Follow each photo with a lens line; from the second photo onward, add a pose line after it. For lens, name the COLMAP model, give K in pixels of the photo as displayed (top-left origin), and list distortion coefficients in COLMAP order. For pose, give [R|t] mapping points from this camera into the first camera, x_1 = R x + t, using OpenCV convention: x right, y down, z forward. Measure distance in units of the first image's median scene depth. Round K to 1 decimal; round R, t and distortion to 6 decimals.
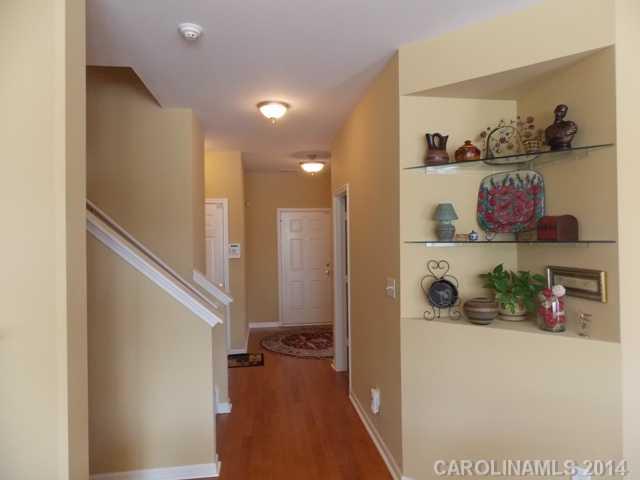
lens RADIAL K [[435.9, 0, 320.0], [0, 435.9, 240.0], [0, 0, 1]] dist [-0.030176, 0.000283]
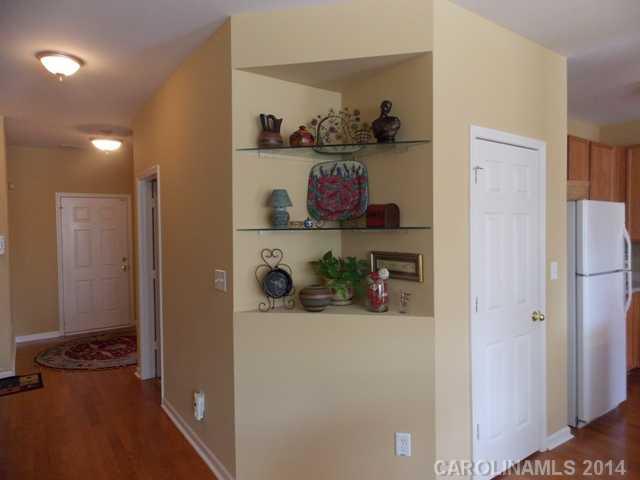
lens RADIAL K [[425.0, 0, 320.0], [0, 425.0, 240.0], [0, 0, 1]] dist [-0.009073, 0.000465]
pose [[0.878901, -0.012833, 0.476832, -0.082713], [0.006007, 0.999857, 0.015838, 0.013535], [-0.476967, -0.011056, 0.878852, 0.128347]]
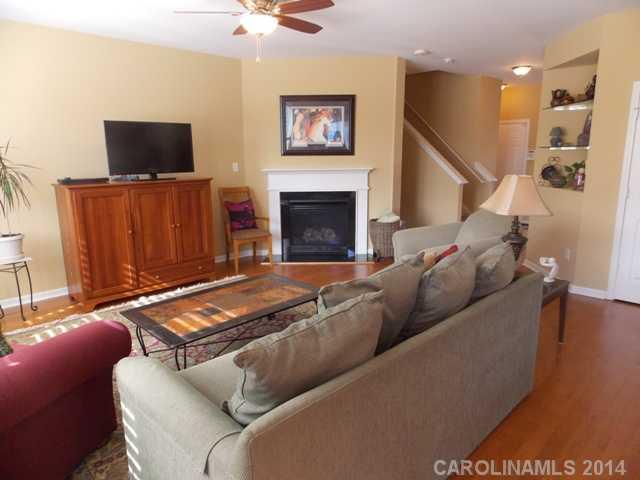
lens RADIAL K [[425.0, 0, 320.0], [0, 425.0, 240.0], [0, 0, 1]] dist [-0.009073, 0.000465]
pose [[0.588785, 0.173006, -0.789557, 1.235453], [-0.003336, 0.977337, 0.211664, 0.013733], [0.808283, -0.121990, 0.576019, -1.006875]]
